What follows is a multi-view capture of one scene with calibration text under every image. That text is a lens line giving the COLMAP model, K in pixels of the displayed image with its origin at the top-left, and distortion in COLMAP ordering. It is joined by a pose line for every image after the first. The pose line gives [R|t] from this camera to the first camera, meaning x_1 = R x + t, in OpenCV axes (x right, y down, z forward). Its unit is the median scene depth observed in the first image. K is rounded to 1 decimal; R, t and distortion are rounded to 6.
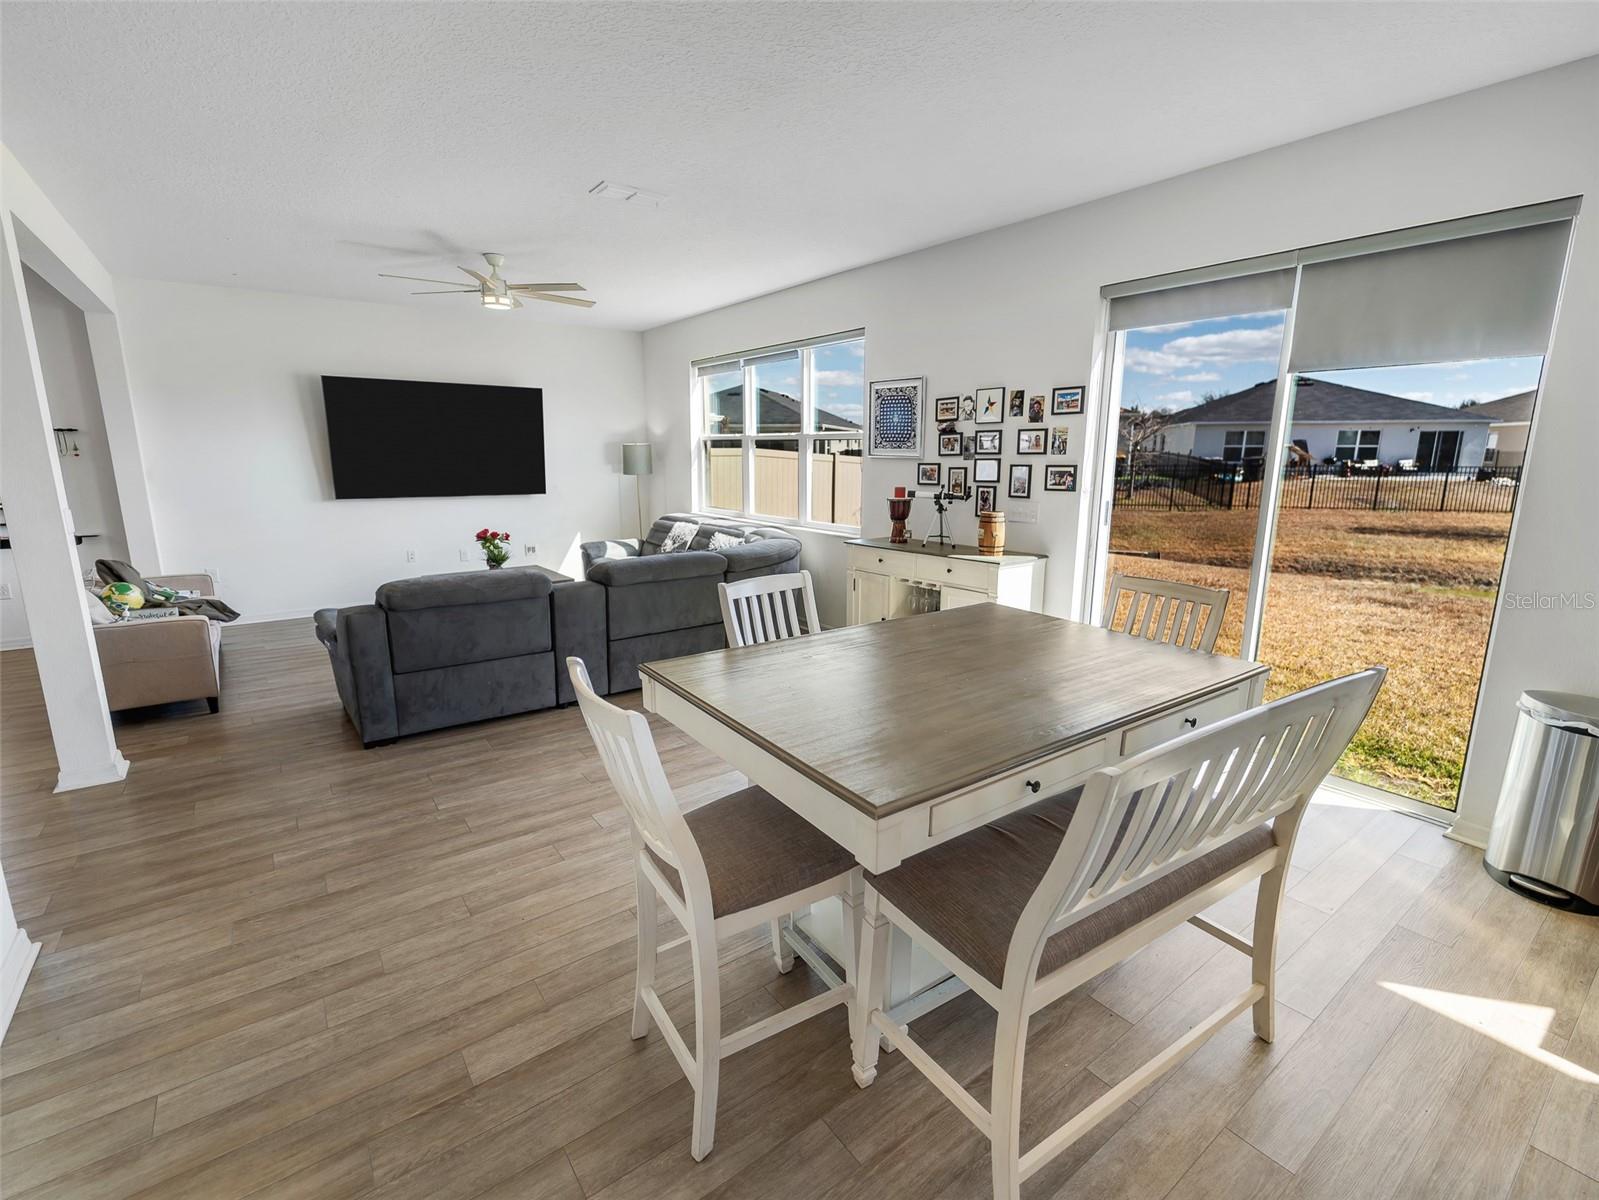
lens RADIAL K [[730.8, 0, 809.0], [0, 730.8, 598.4], [0, 0, 1]] dist [0.000356, -0.001131]
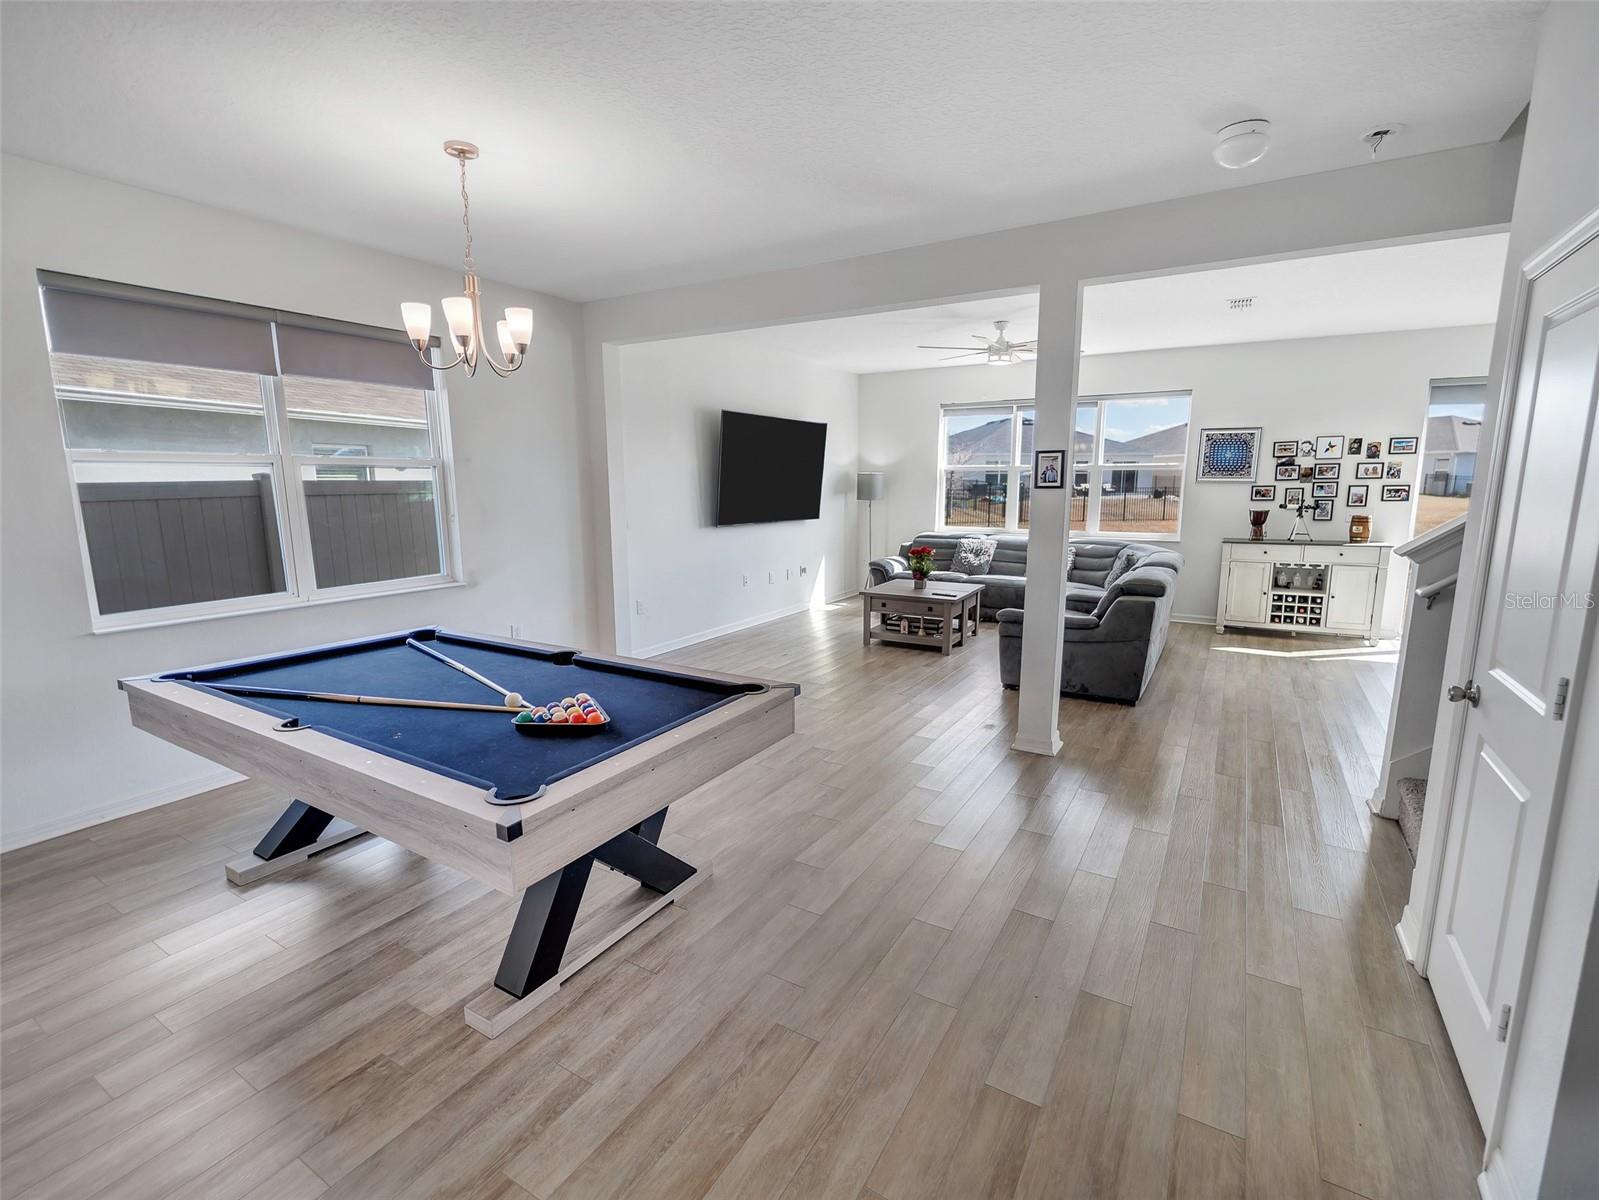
lens RADIAL K [[727.1, 0, 803.4], [0, 727.1, 600.0], [0, 0, 1]] dist [-0.000188, -0.000099]
pose [[0.926118, -0.068576, 0.370948, -1.267447], [0.081557, 0.996480, -0.019400, -0.004590], [-0.368312, 0.048220, 0.928451, 0.004059]]
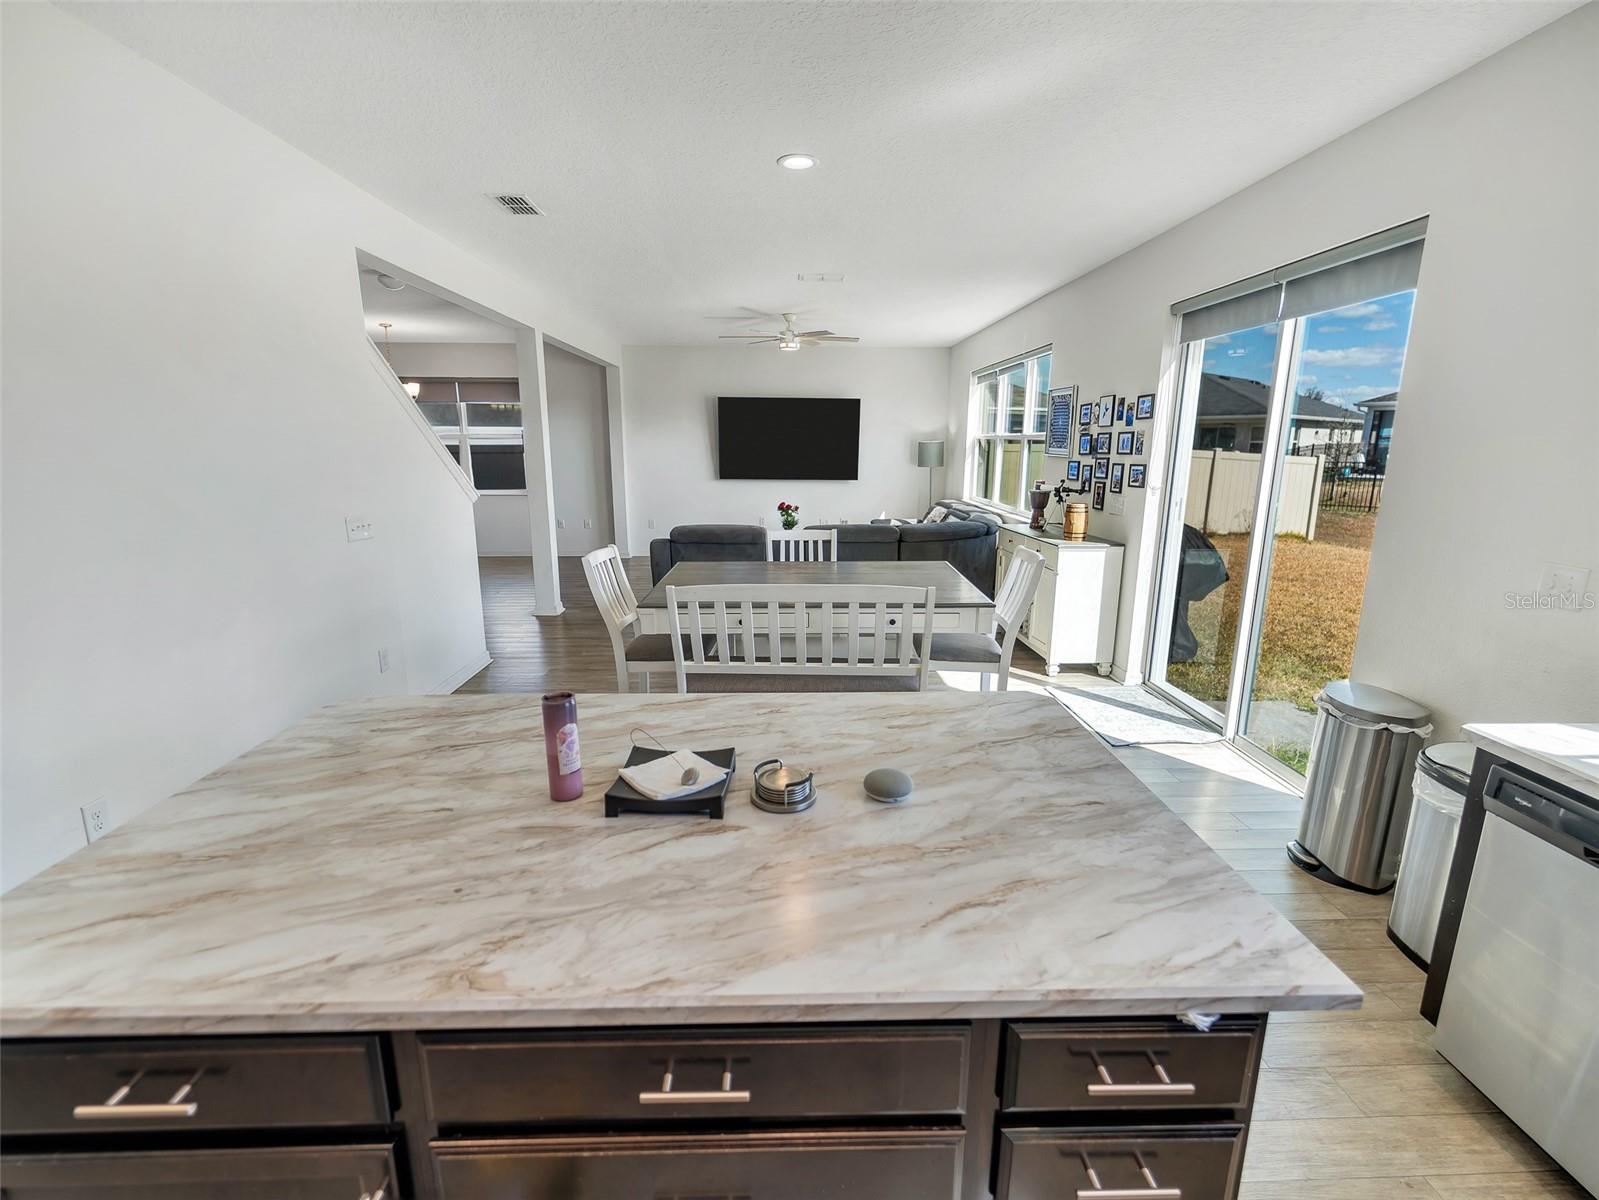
lens RADIAL K [[730.8, 0, 809.0], [0, 730.8, 598.4], [0, 0, 1]] dist [0.000356, -0.001131]
pose [[0.823042, 0.119909, -0.555179, 0.495020], [-0.114847, 0.992405, 0.044082, 0.026939], [0.556248, 0.027479, 0.830562, -0.181617]]
